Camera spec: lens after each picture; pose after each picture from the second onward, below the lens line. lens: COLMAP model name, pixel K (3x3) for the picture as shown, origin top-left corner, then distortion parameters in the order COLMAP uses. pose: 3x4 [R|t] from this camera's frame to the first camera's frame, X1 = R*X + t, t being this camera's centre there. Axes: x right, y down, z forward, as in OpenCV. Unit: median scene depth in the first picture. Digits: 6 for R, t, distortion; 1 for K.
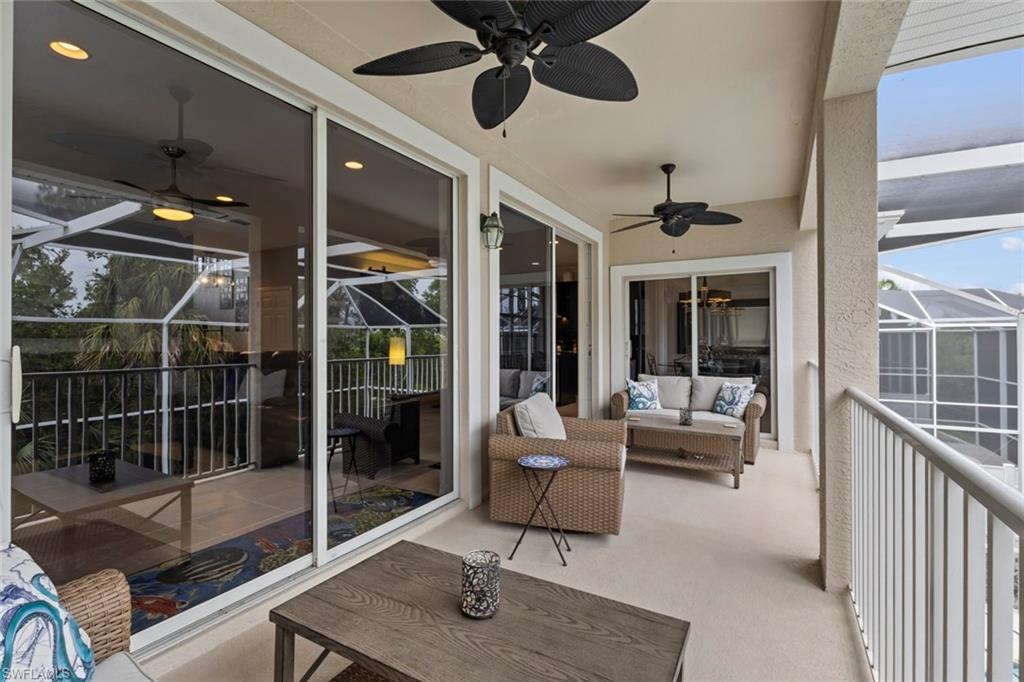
lens RADIAL K [[471.7, 0, 512.0], [0, 471.7, 341.0], [0, 0, 1]] dist [-0.000964, 0.000751]
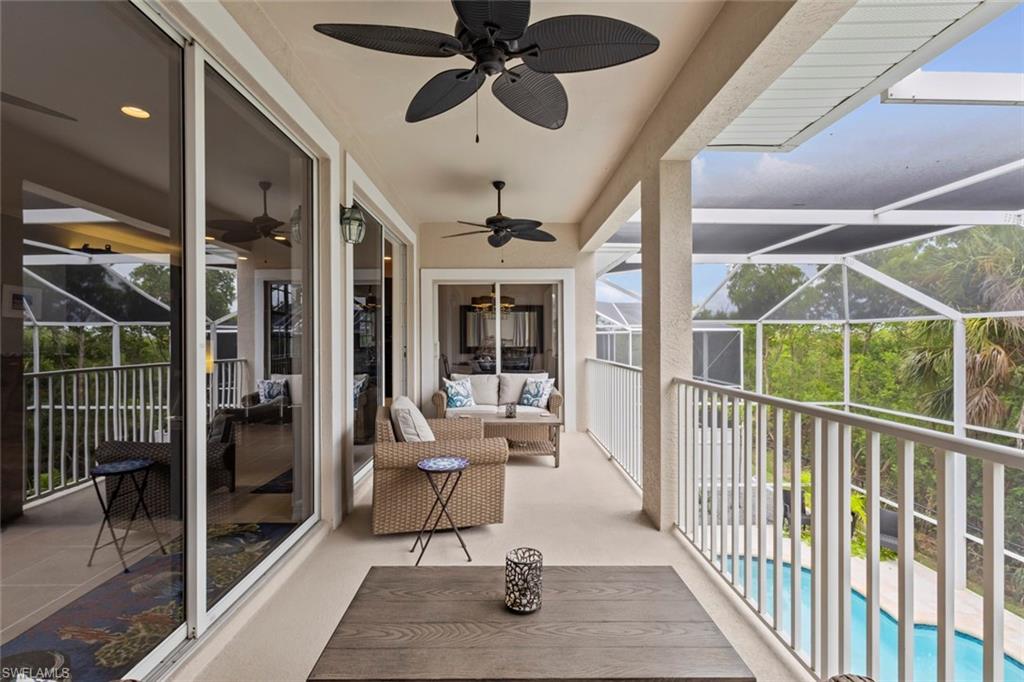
lens RADIAL K [[471.7, 0, 512.0], [0, 471.7, 341.0], [0, 0, 1]] dist [-0.000964, 0.000751]
pose [[0.861302, -0.002952, 0.508086, -0.205933], [0.003261, 0.999995, 0.000282, -0.003222], [-0.508084, 0.001414, 0.861307, 0.040701]]
